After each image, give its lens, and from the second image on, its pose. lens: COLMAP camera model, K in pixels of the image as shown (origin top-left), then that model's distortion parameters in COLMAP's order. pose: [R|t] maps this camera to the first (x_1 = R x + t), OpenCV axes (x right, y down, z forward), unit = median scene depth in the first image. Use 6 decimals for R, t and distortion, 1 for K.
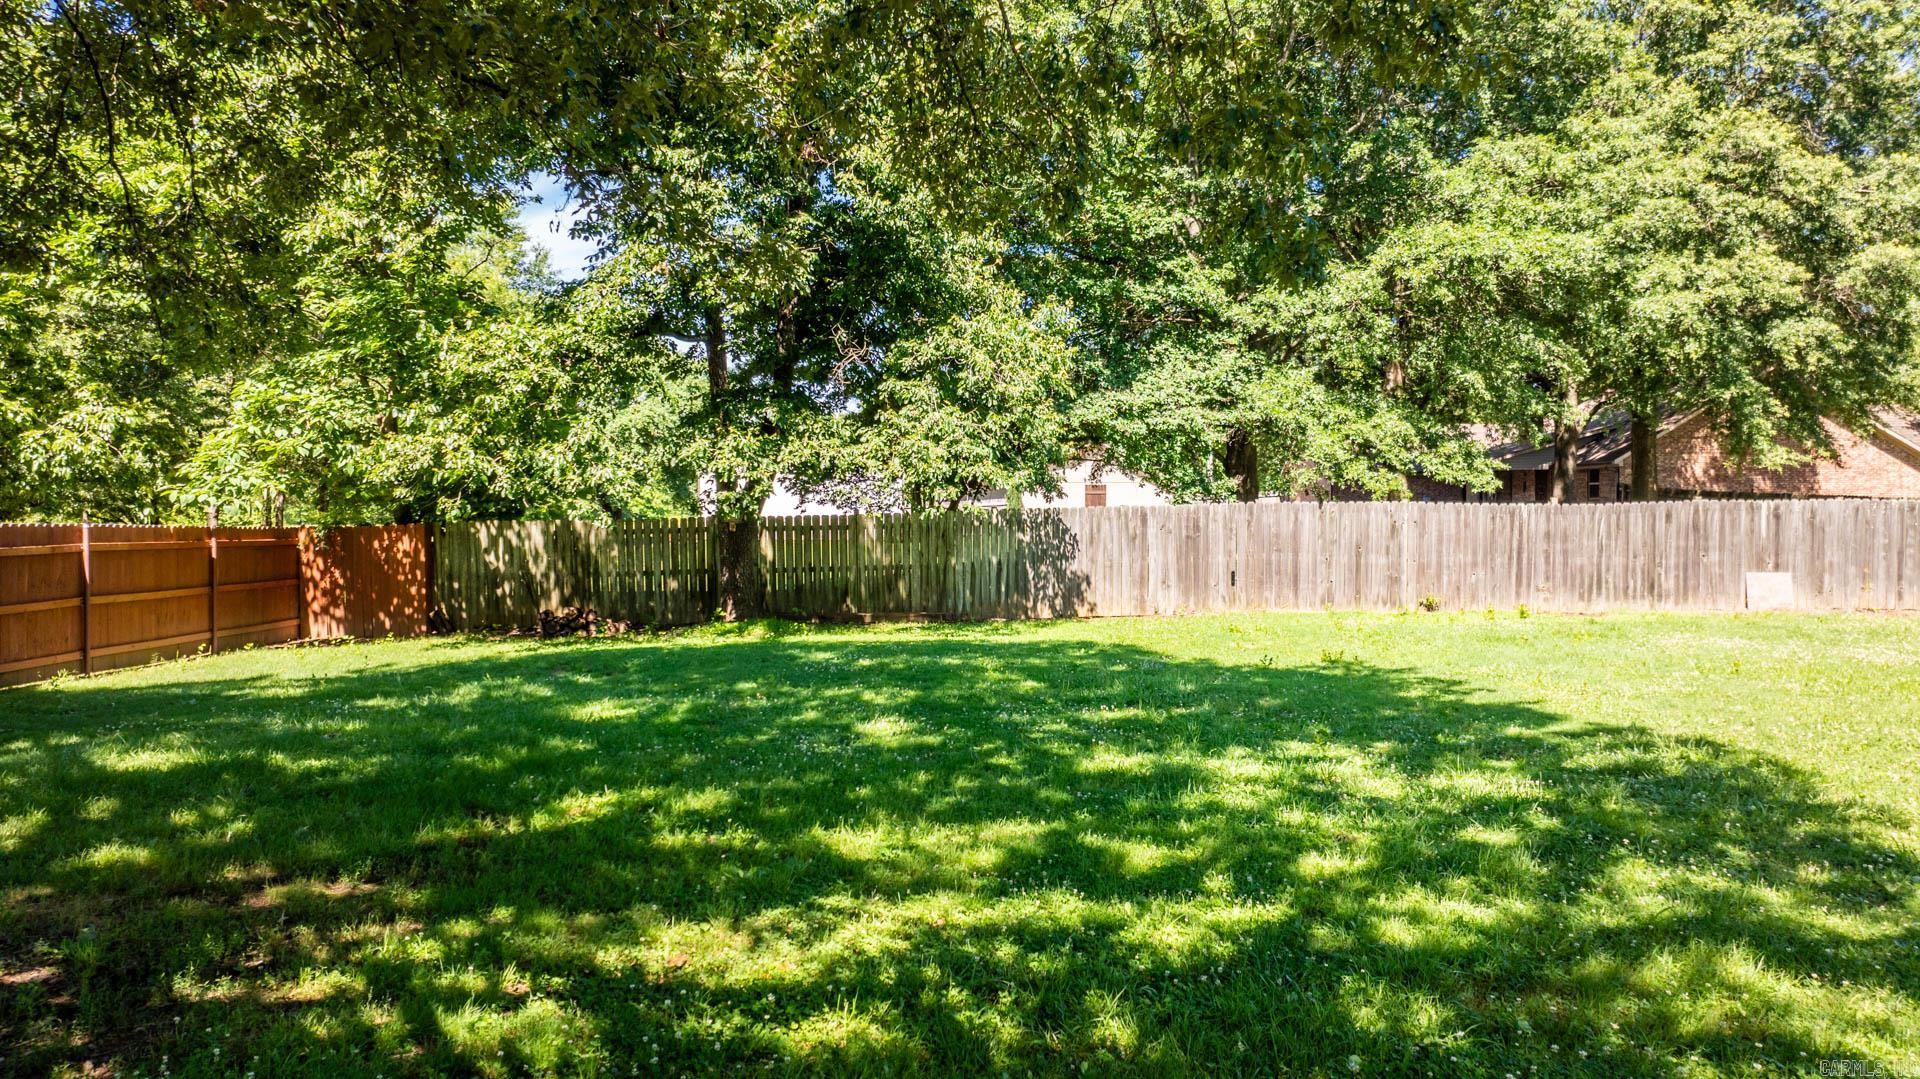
lens RADIAL K [[1363.9, 0, 931.4], [0, 1363.9, 520.0], [0, 0, 1]] dist [-0.026246, 0.053801]
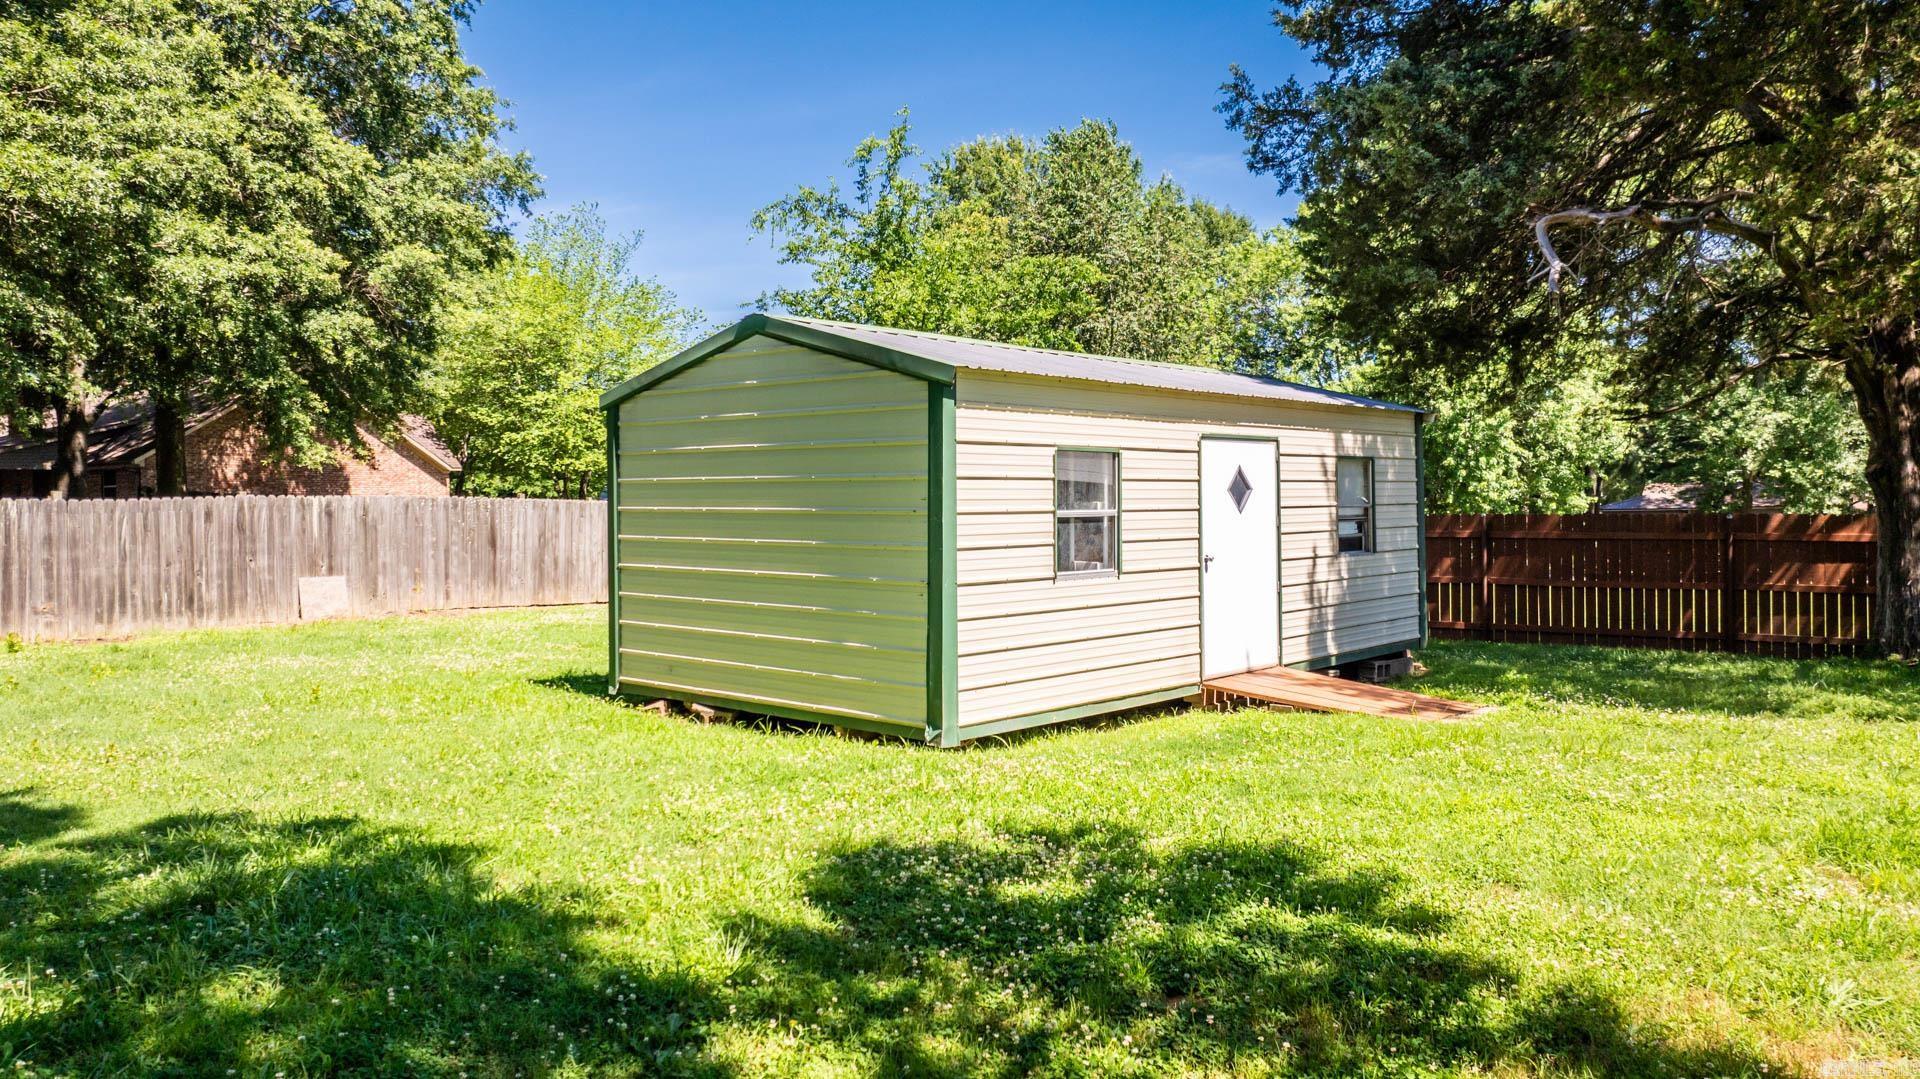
lens RADIAL K [[1363.9, 0, 950.3], [0, 1363.9, 528.6], [0, 0, 1]] dist [-0.026246, 0.053801]
pose [[0.532917, -0.010295, 0.846105, 0.063244], [0.015840, 0.999872, 0.002189, 0.008877], [-0.846019, 0.012236, 0.533012, 0.136567]]
